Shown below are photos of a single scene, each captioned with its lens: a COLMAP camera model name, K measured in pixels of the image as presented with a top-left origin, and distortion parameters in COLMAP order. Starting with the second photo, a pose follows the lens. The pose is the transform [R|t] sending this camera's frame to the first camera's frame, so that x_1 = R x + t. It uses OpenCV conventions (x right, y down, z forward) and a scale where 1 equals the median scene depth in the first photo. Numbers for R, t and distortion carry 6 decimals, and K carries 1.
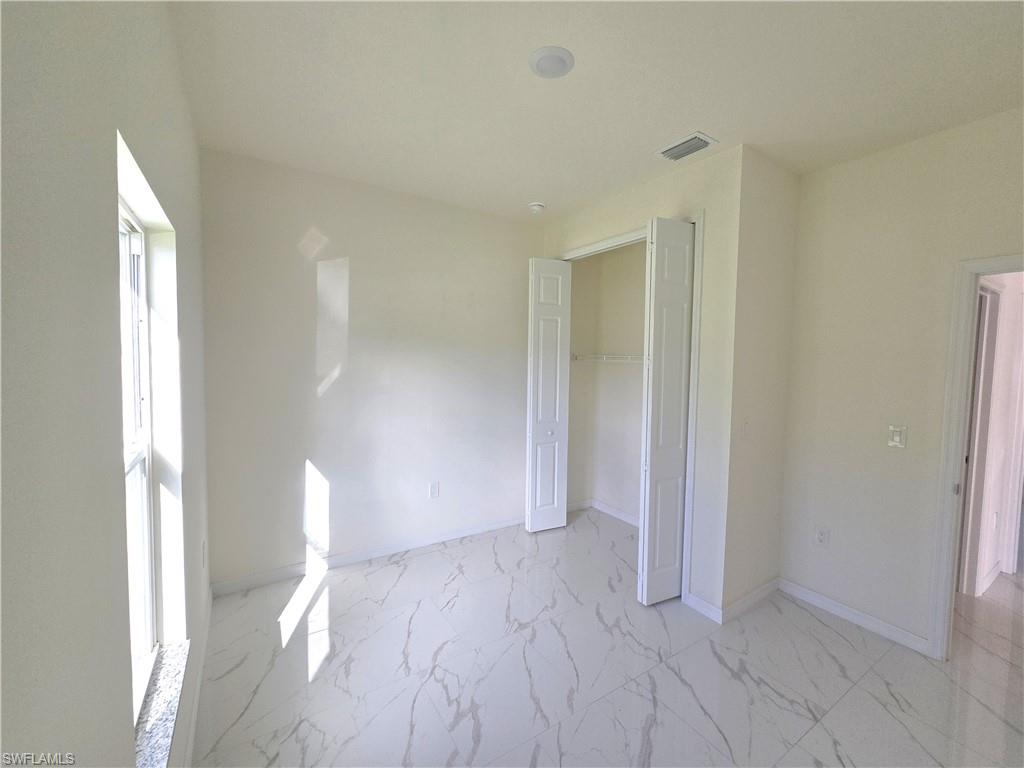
lens RADIAL K [[424.4, 0, 511.0], [0, 424.4, 383.5], [0, 0, 1]] dist [0.003204, 0.000214]
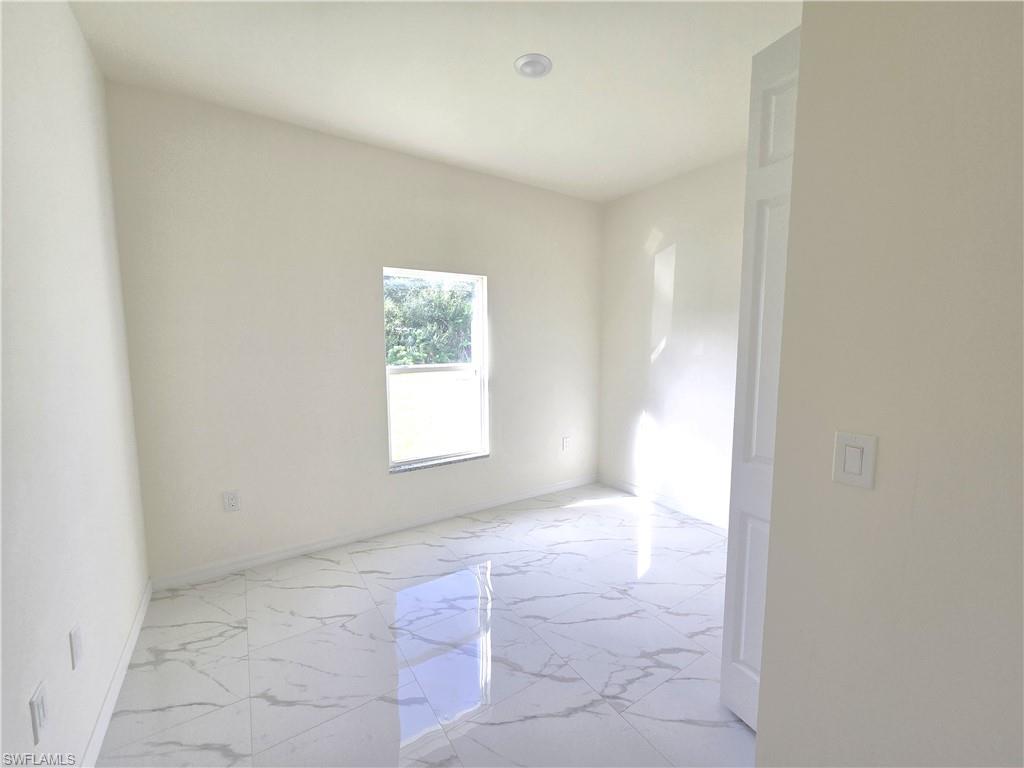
lens RADIAL K [[424.4, 0, 533.8], [0, 424.4, 387.7], [0, 0, 1]] dist [0.003204, 0.000214]
pose [[0.037847, 0.083643, -0.995777, 0.951634], [-0.066328, 0.994503, 0.081016, 0.029842], [0.997080, 0.062982, 0.043187, 0.707230]]
